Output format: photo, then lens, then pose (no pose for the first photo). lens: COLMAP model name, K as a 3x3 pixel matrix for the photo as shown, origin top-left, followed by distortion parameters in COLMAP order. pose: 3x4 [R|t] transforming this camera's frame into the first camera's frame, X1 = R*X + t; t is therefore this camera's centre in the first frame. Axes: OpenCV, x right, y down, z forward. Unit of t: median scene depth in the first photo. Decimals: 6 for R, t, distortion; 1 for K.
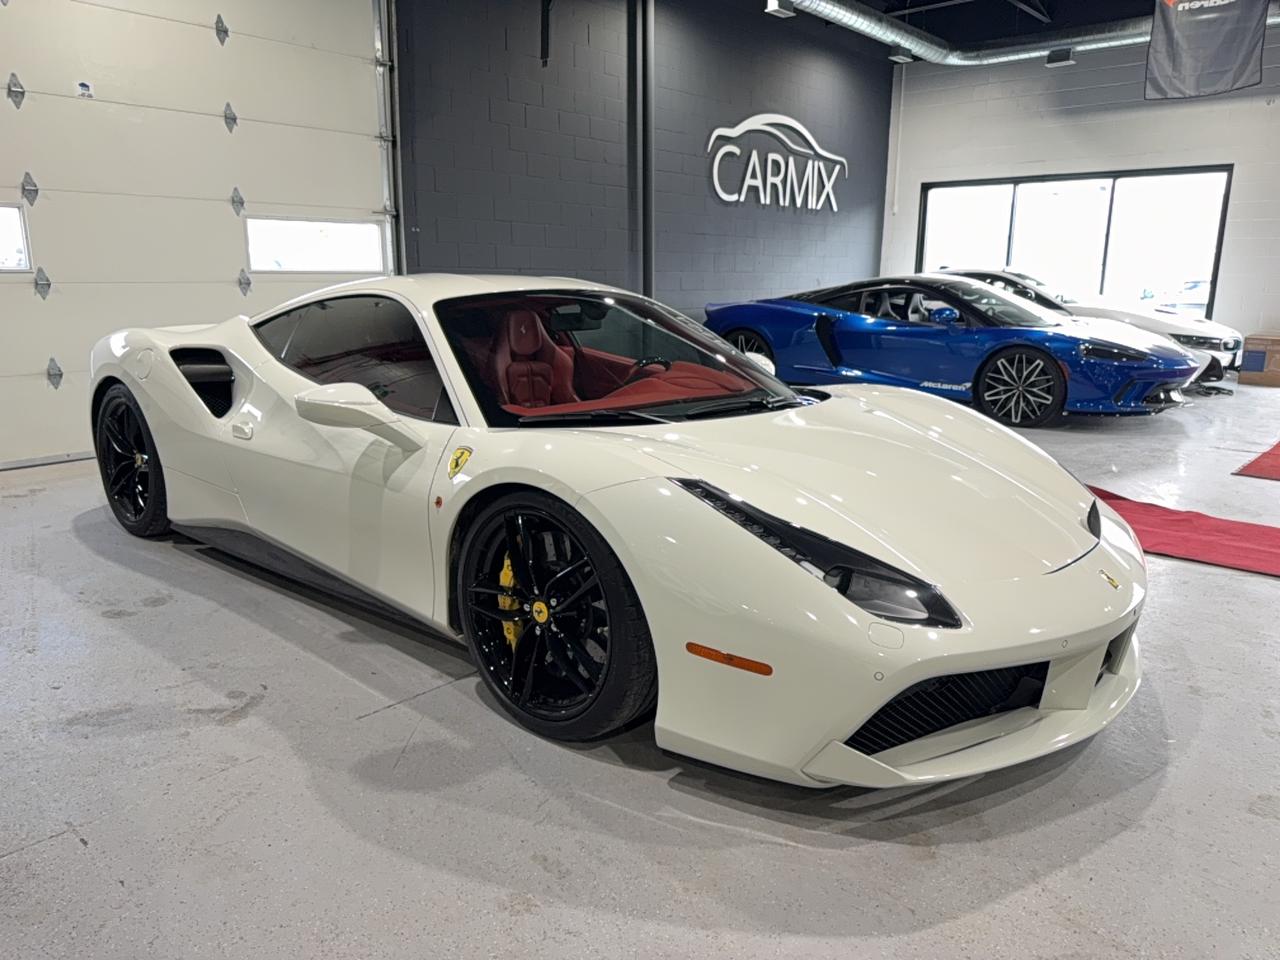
lens RADIAL K [[917.0, 0, 620.1], [0, 917.0, 475.9], [0, 0, 1]] dist [0.009937, -0.021961]
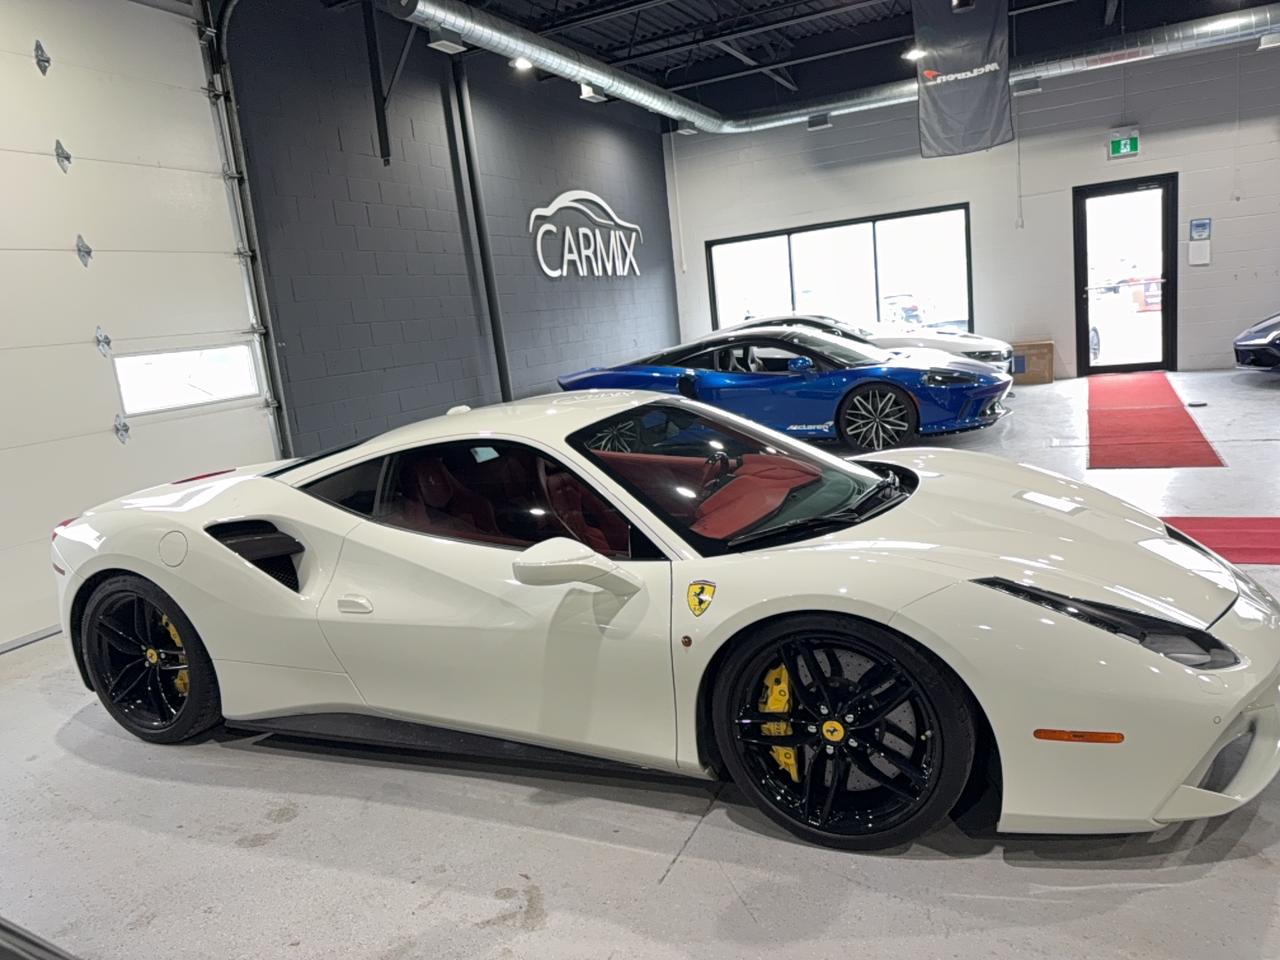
lens RADIAL K [[917.0, 0, 622.1], [0, 917.0, 486.1], [0, 0, 1]] dist [0.009937, -0.021961]
pose [[0.949274, -0.160989, 0.270114, -0.179774], [0.174154, 0.984393, -0.025333, -0.044701], [-0.261820, 0.071089, 0.962495, 0.018307]]
